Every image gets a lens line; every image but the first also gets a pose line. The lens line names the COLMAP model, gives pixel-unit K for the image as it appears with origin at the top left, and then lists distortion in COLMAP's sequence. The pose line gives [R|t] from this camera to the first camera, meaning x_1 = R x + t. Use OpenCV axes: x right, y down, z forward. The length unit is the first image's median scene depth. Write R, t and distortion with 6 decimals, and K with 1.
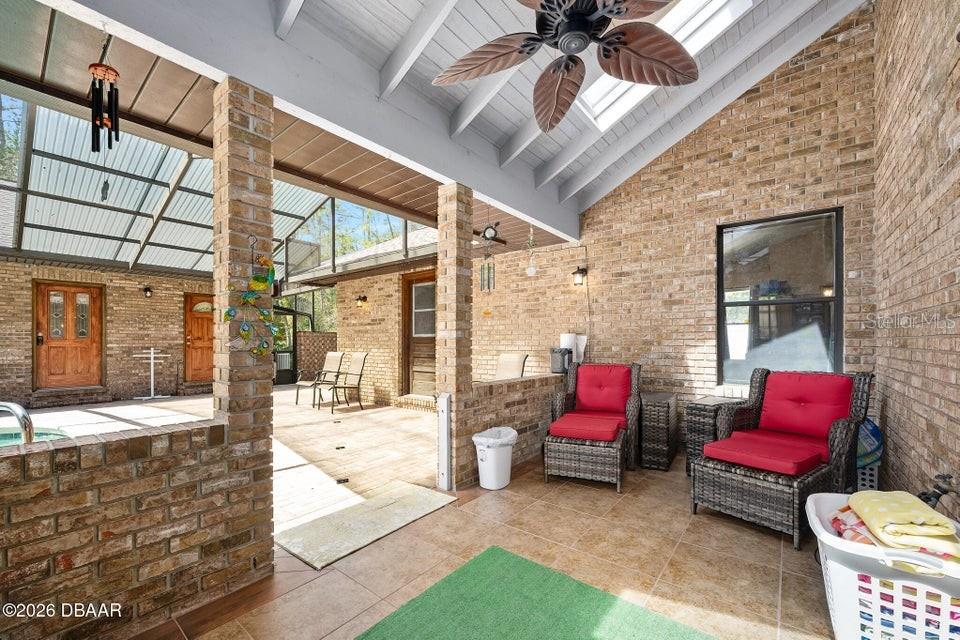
lens RADIAL K [[386.9, 0, 480.3], [0, 386.9, 334.8], [0, 0, 1]] dist [-0.002840, 0.000244]
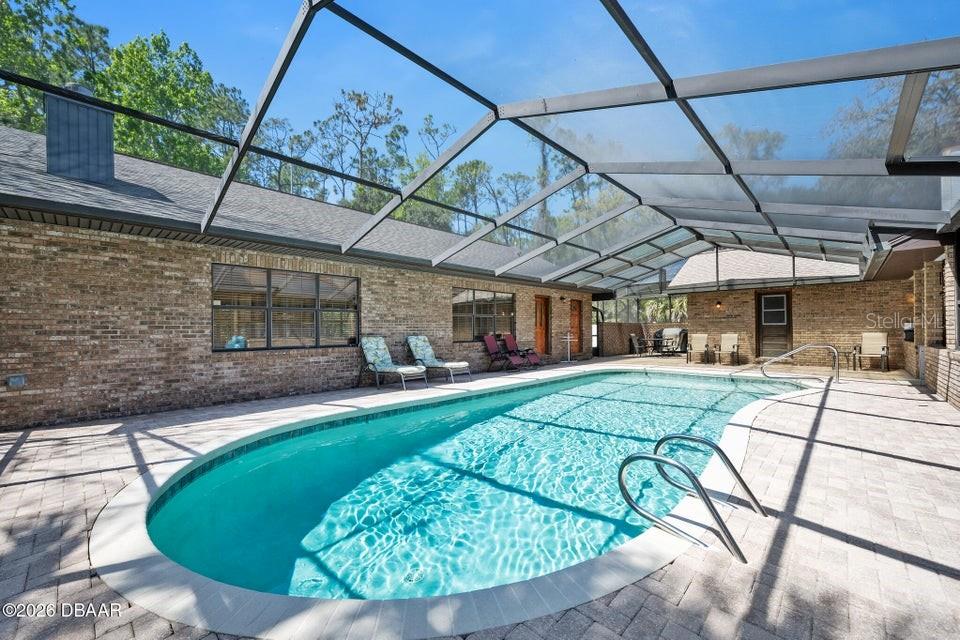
lens RADIAL K [[378.9, 0, 489.3], [0, 378.9, 328.1], [0, 0, 1]] dist [-0.001654, 0.000077]
pose [[0.996628, -0.003837, -0.081960, -1.187849], [0.005089, 0.999874, 0.015062, -0.013433], [0.081892, -0.015429, 0.996522, -0.788260]]
